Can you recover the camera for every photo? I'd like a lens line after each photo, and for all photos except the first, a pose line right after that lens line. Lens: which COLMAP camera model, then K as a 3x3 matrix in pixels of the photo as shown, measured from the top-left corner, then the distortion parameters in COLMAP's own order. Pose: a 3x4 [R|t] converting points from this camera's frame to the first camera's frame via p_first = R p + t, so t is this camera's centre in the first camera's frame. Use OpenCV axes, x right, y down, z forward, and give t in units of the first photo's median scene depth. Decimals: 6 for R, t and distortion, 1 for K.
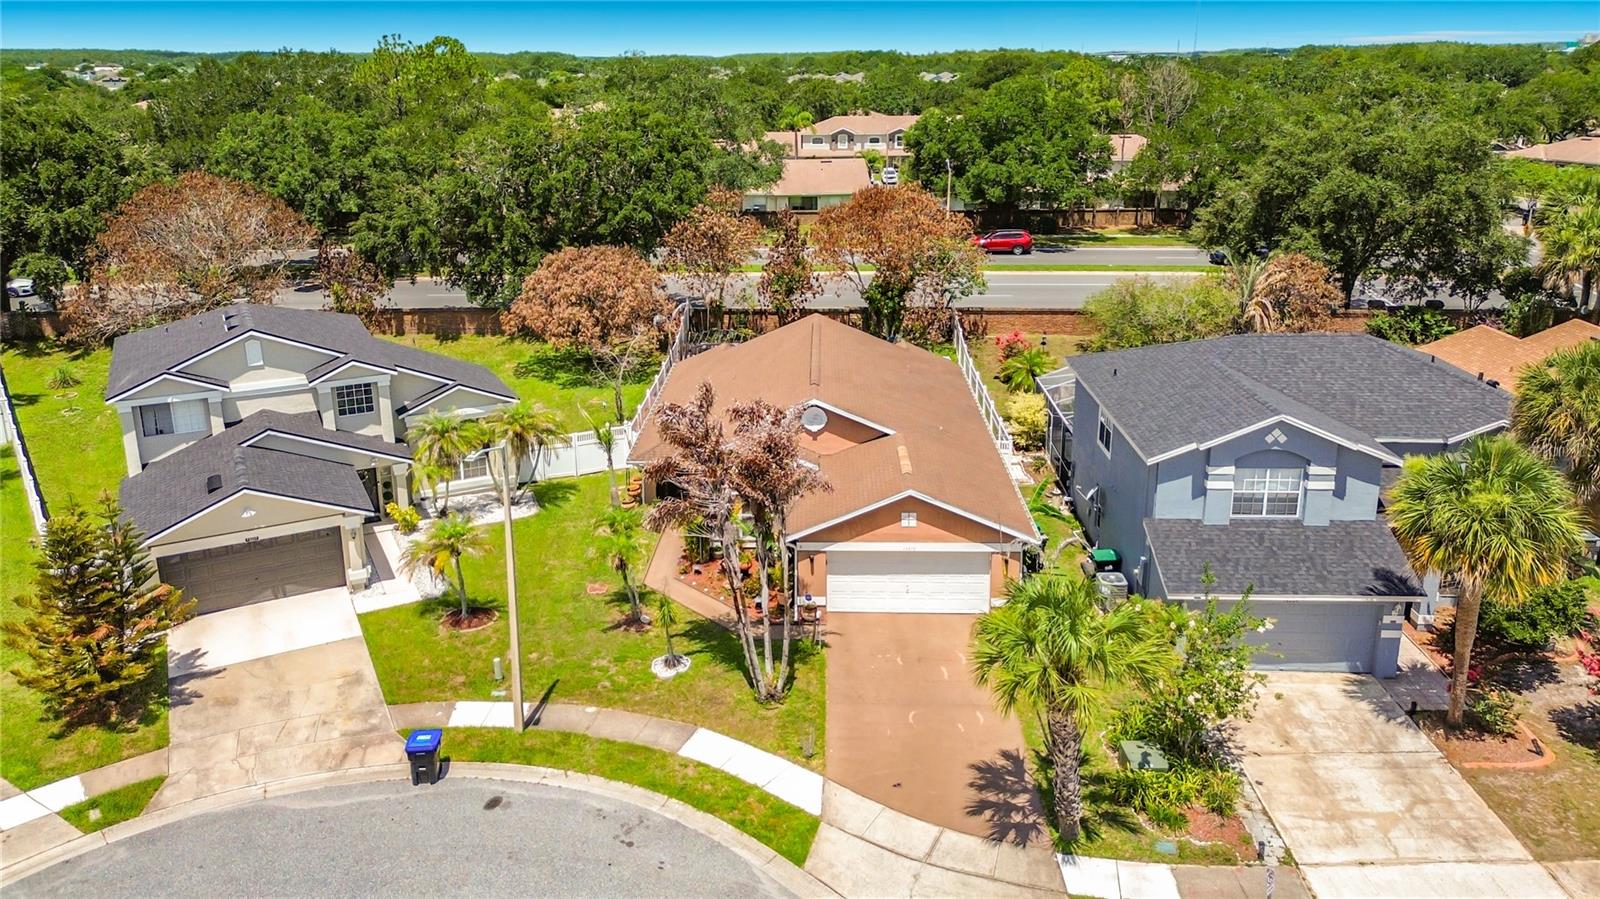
lens RADIAL K [[1141.7, 0, 802.1], [0, 1141.7, 395.2], [0, 0, 1]] dist [0.043779, 0.001973]
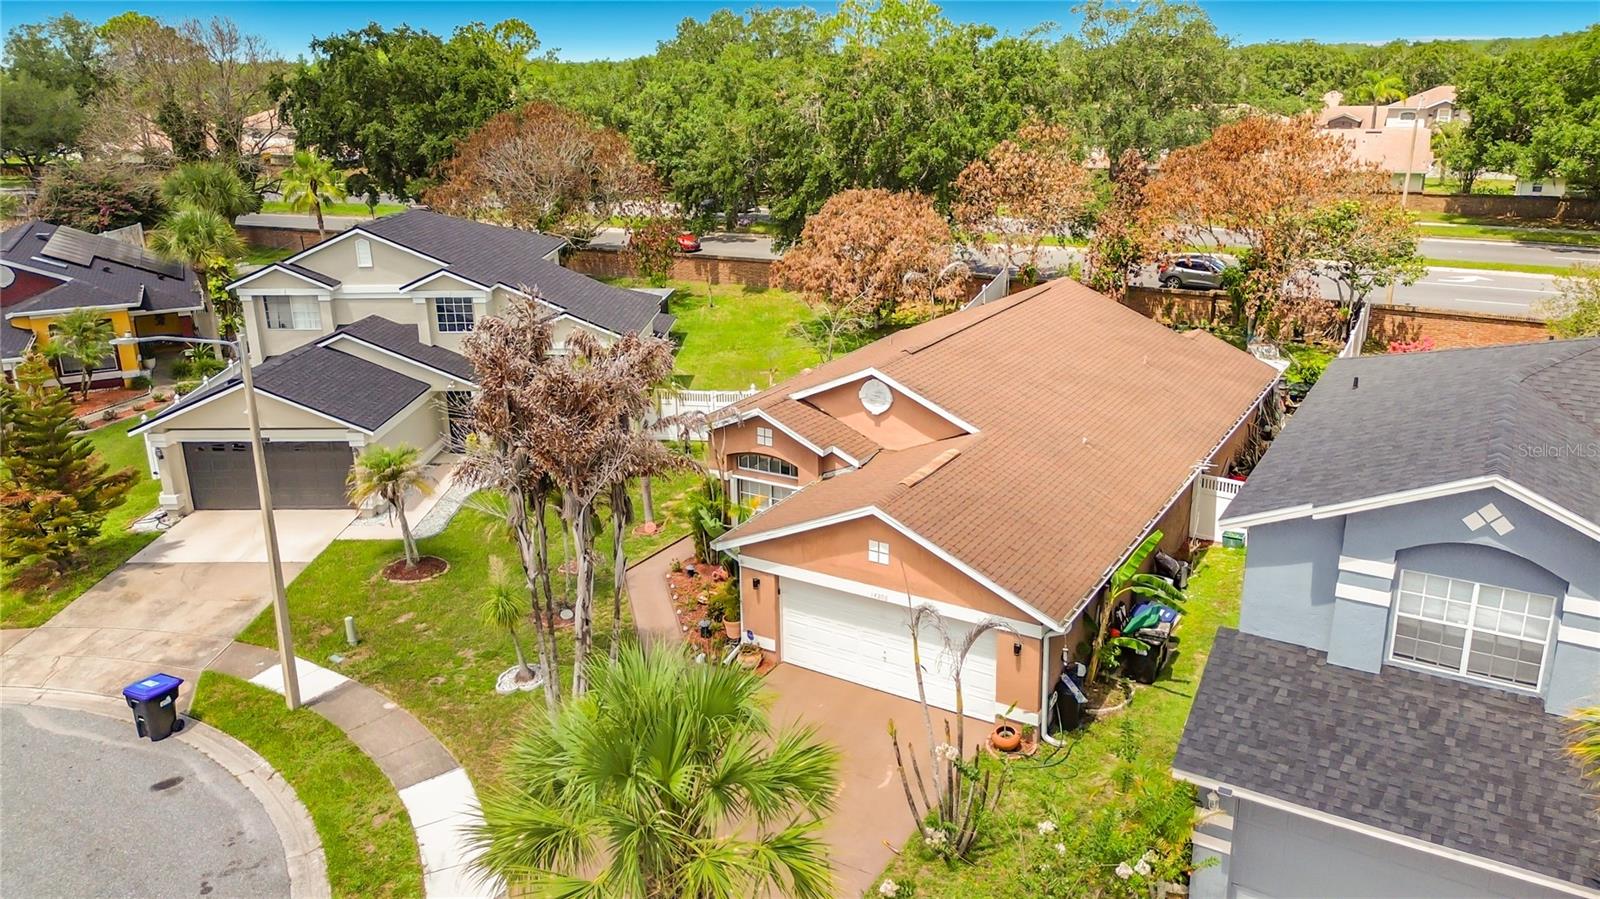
lens RADIAL K [[1161.1, 0, 800.0], [0, 1161.1, 449.5], [0, 0, 1]] dist [0.066970, -0.069995]
pose [[0.863562, 0.148008, -0.482032, 0.366604], [-0.129062, 0.988986, 0.072453, 0.007918], [0.487446, -0.000356, 0.873153, 0.391823]]
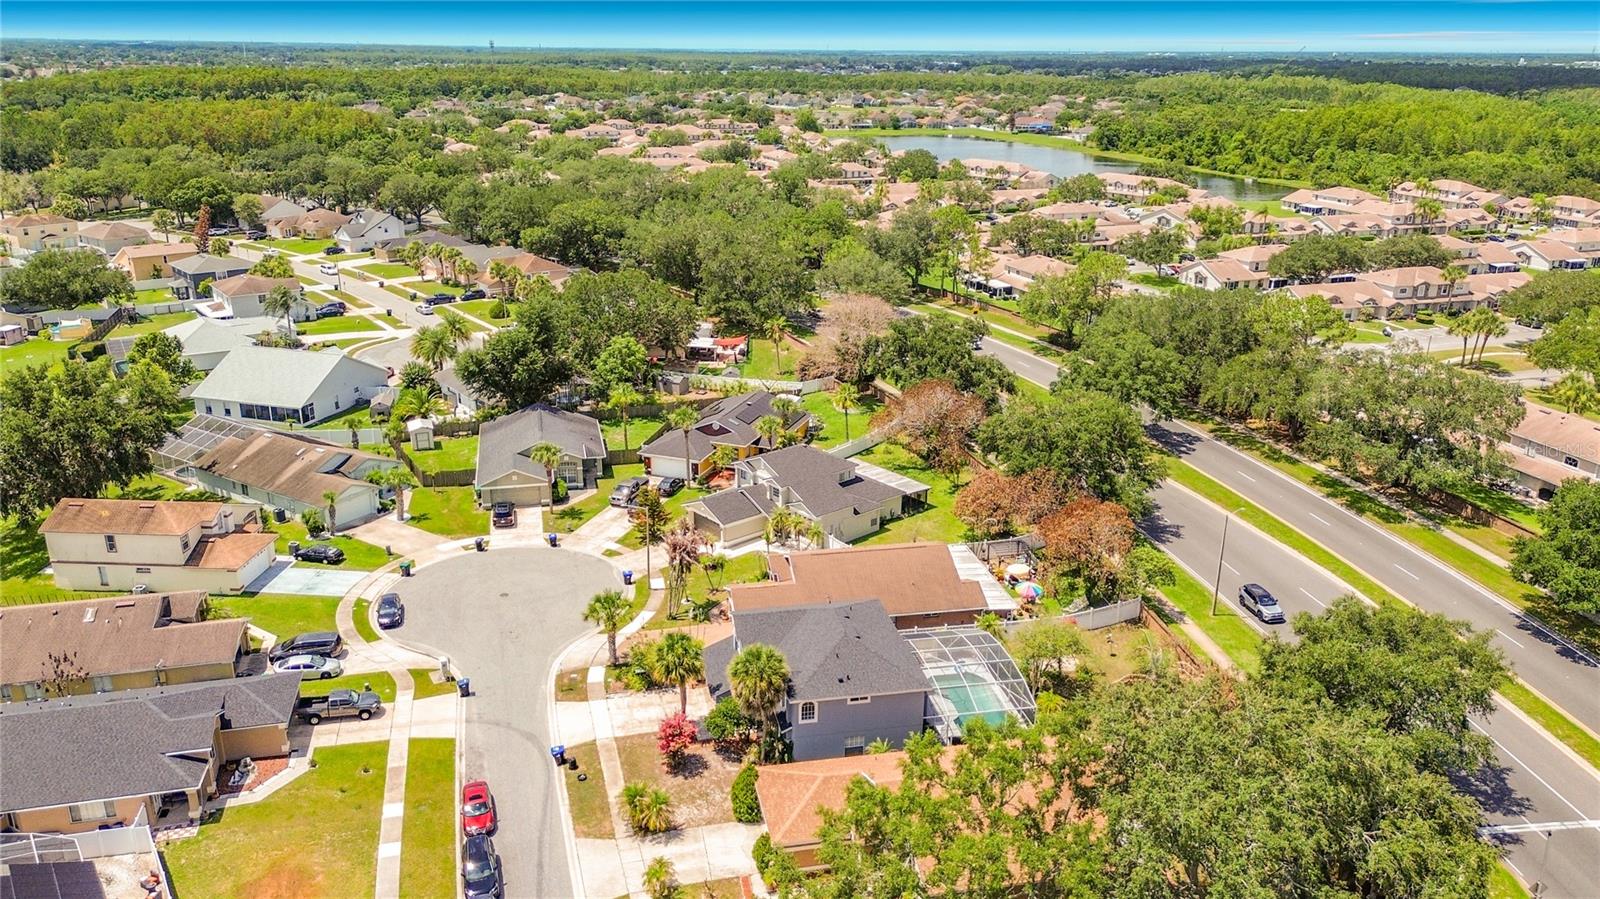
lens RADIAL K [[1146.8, 0, 800.0], [0, 1146.8, 449.5], [0, 0, 1]] dist [0.068650, -0.068914]
pose [[0.229995, 0.321642, -0.918504, 2.500796], [-0.279384, 0.925899, 0.254273, -0.948787], [0.932227, 0.198134, 0.302814, 0.251817]]
